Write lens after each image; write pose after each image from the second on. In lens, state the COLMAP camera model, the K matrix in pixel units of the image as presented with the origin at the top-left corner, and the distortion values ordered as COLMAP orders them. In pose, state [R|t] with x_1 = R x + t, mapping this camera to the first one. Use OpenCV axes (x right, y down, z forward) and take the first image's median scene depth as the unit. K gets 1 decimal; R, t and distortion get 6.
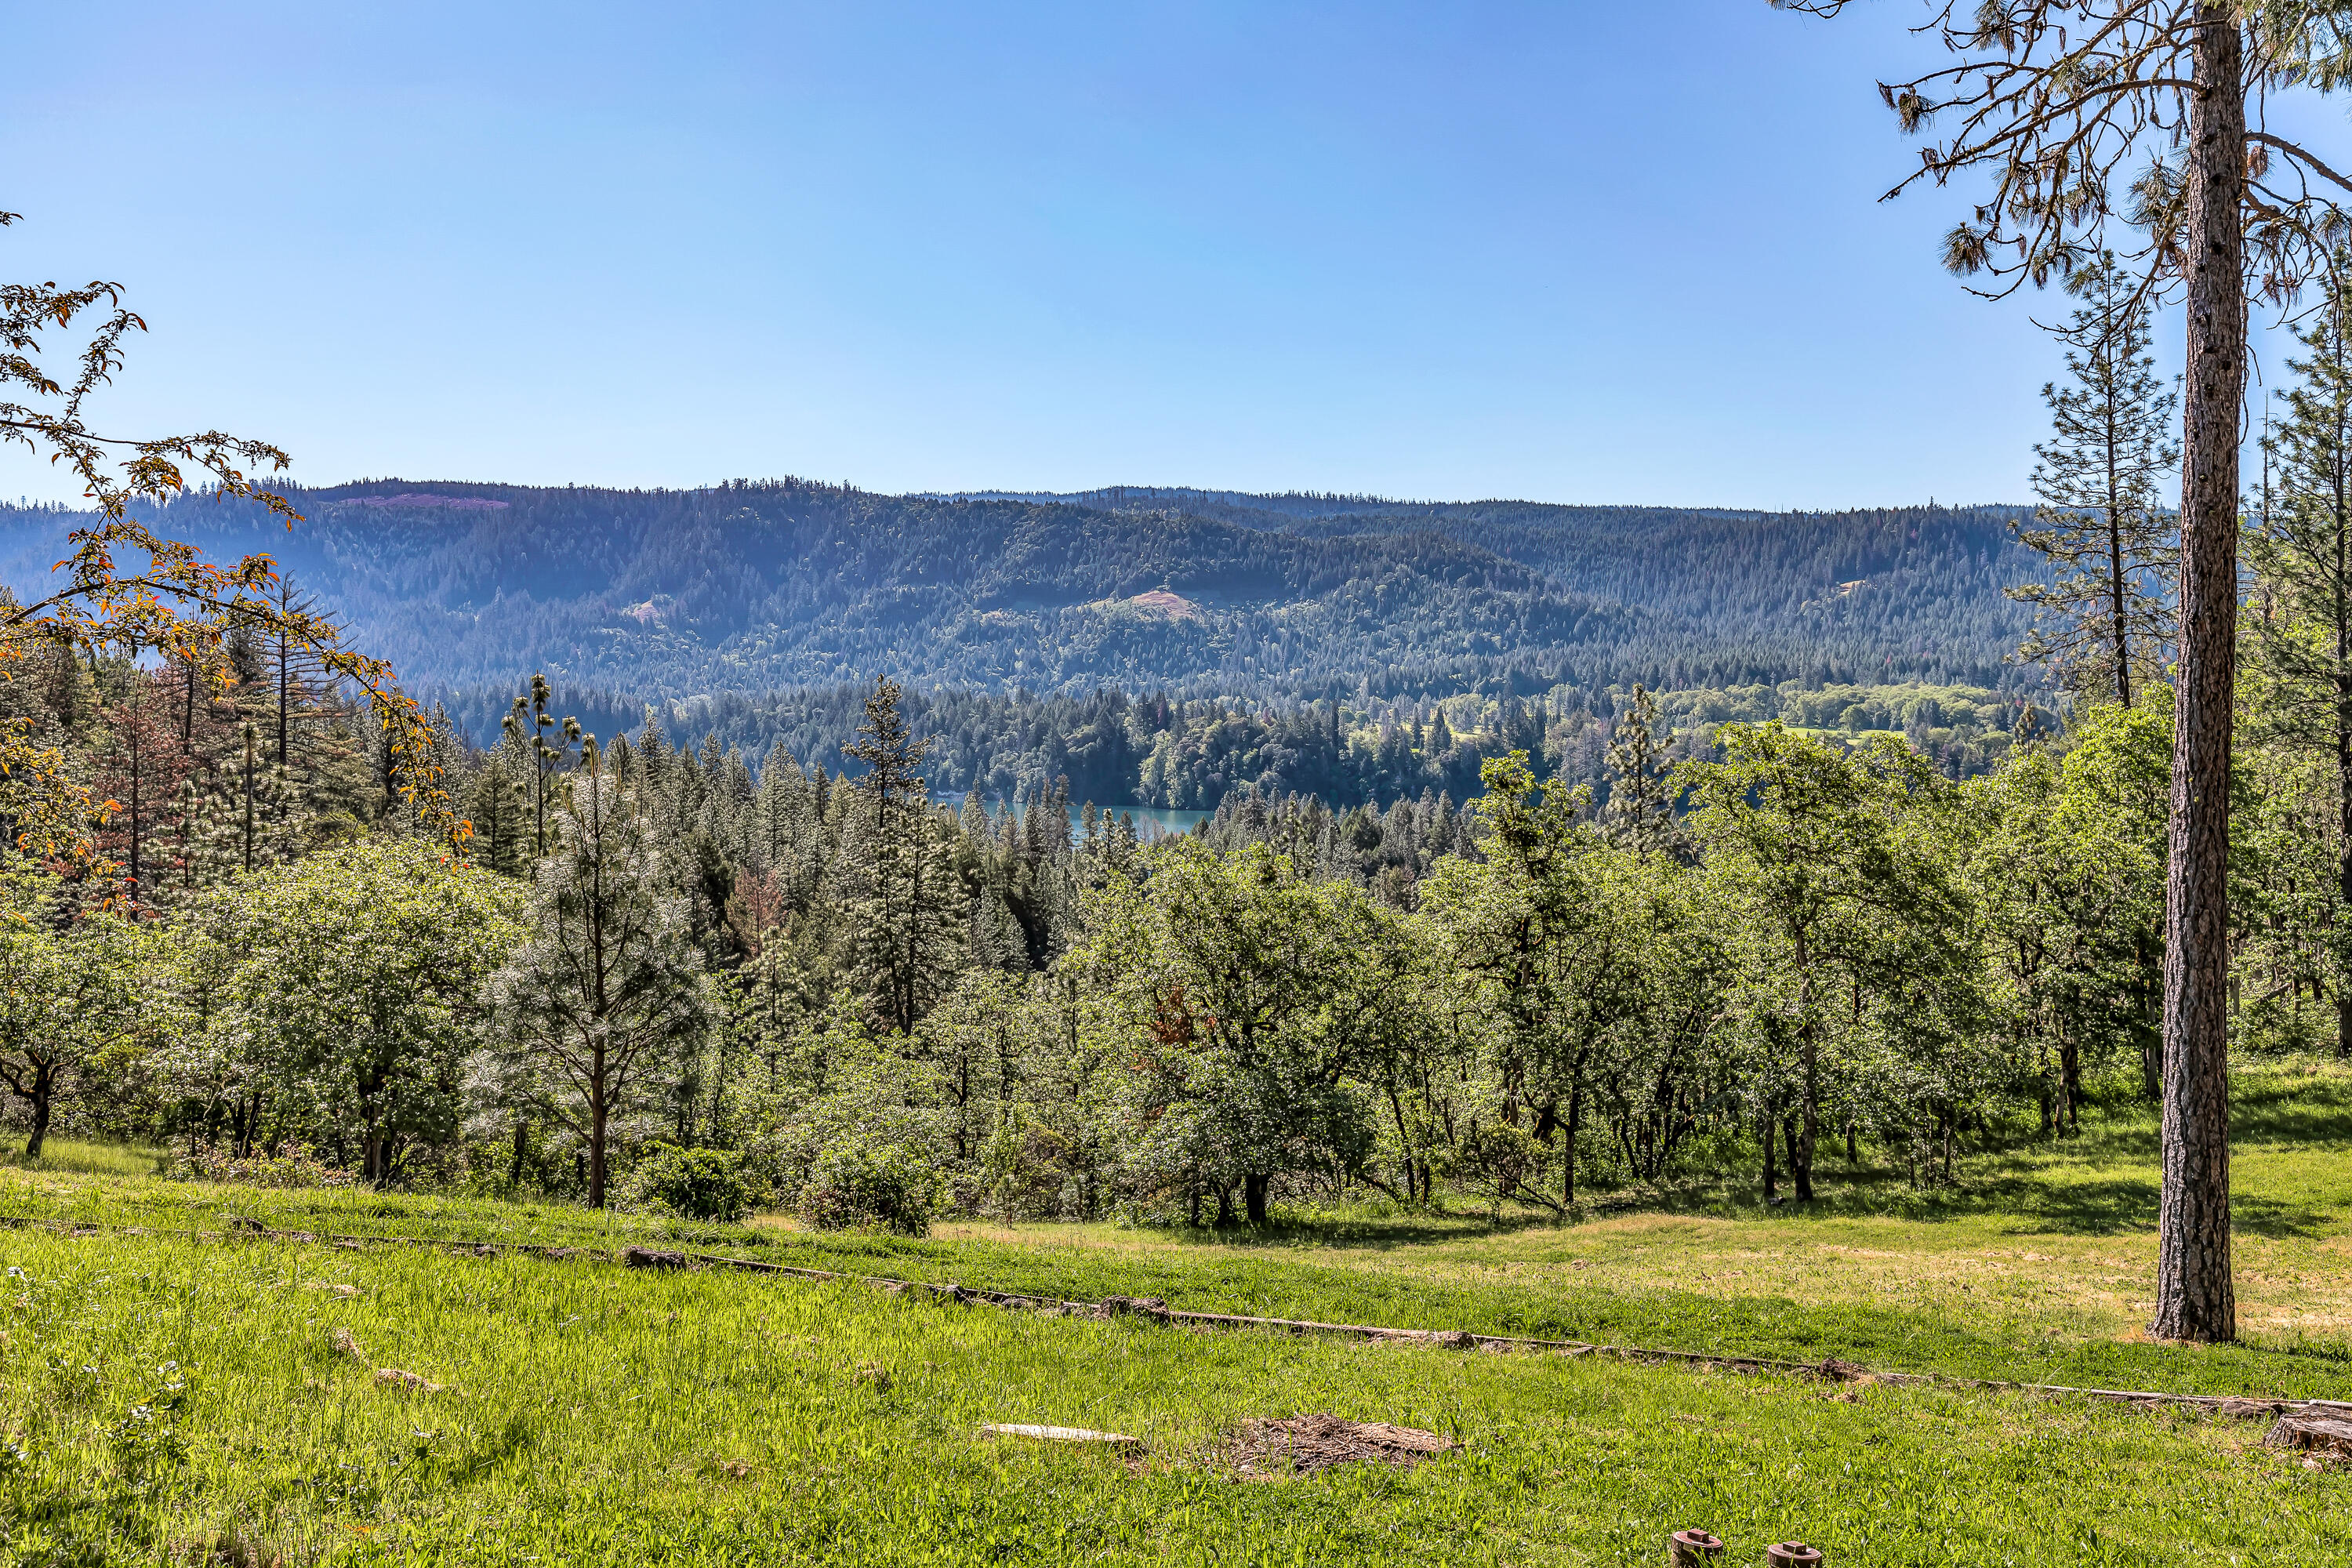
lens RADIAL K [[1919.7, 0, 1182.9], [0, 1919.7, 711.6], [0, 0, 1]] dist [0.002420, 0.001466]
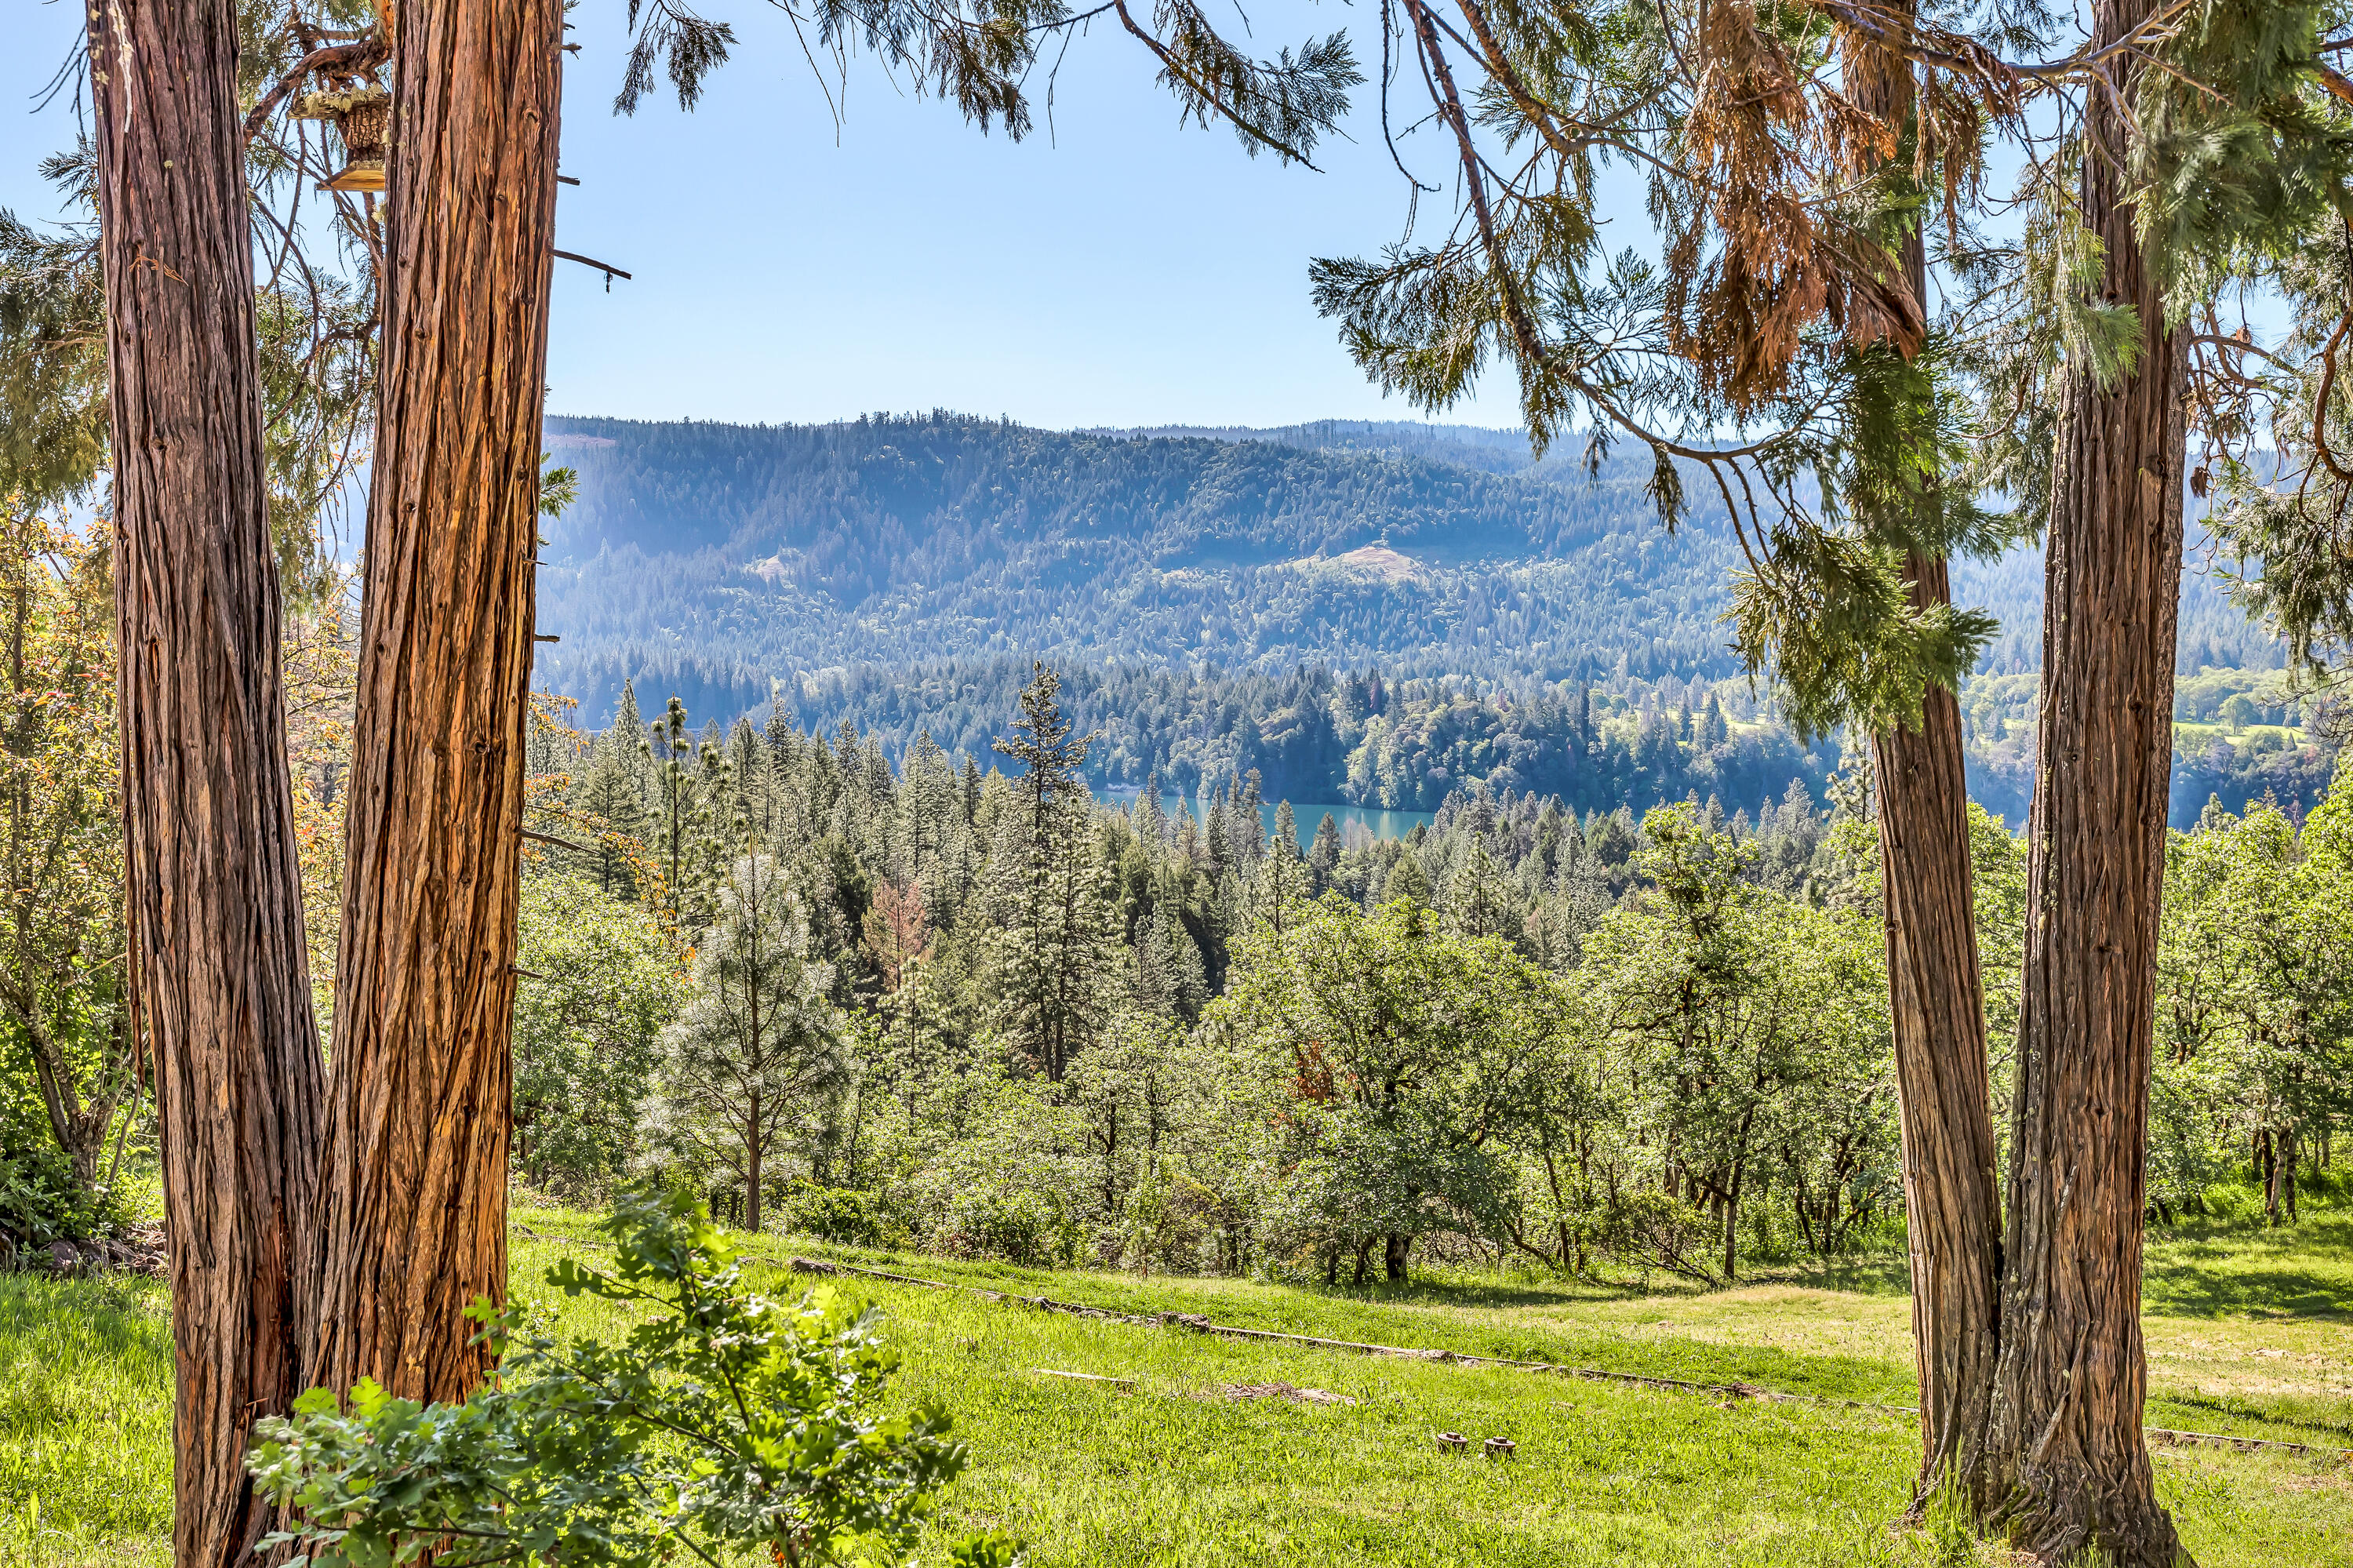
lens RADIAL K [[2297.2, 0, 1176.5], [0, 2297.2, 784.0], [0, 0, 1]] dist [0.007482, 0.014199]
pose [[0.995130, 0.014610, -0.097478, 0.035242], [-0.010618, 0.999088, 0.041350, -0.032871], [0.097993, -0.040113, 0.994378, -0.153392]]
